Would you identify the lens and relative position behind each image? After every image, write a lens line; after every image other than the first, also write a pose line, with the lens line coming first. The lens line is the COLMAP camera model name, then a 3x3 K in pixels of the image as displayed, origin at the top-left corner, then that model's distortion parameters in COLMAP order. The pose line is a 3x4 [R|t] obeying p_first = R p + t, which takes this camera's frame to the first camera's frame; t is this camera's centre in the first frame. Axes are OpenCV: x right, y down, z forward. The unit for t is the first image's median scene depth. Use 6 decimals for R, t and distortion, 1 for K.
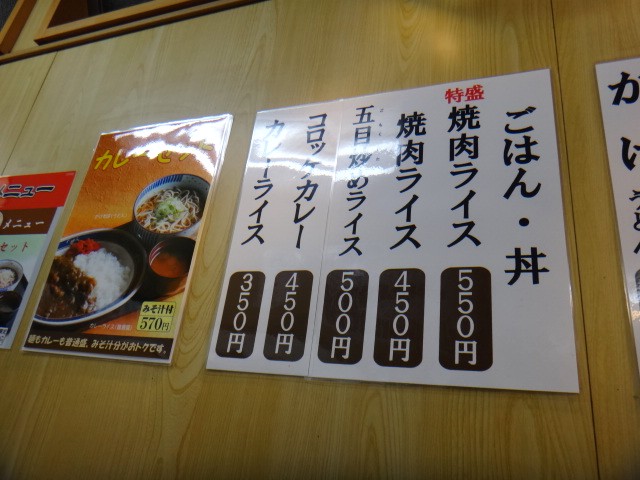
lens RADIAL K [[440.9, 0, 320.0], [0, 440.9, 240.0], [0, 0, 1]] dist [-0.050890, -0.000323]
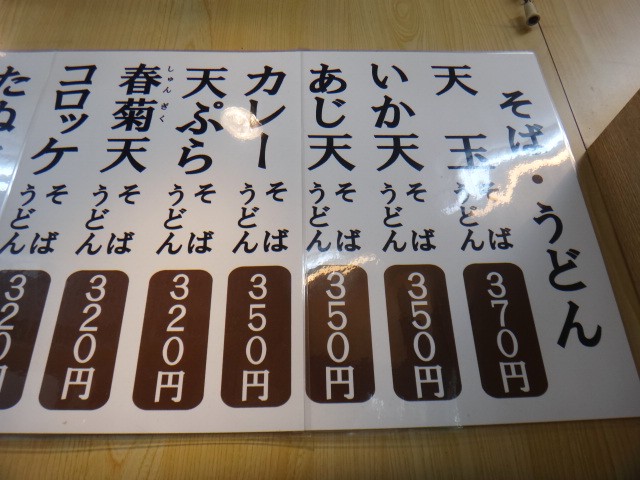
lens RADIAL K [[637.2, 0, 320.0], [0, 637.2, 240.0], [0, 0, 1]] dist [-0.009356, -0.672077]
pose [[0.911631, 0.024423, 0.410283, -0.141564], [-0.032299, 0.999403, 0.012275, 0.004988], [-0.409738, -0.024442, 0.911876, 0.045674]]
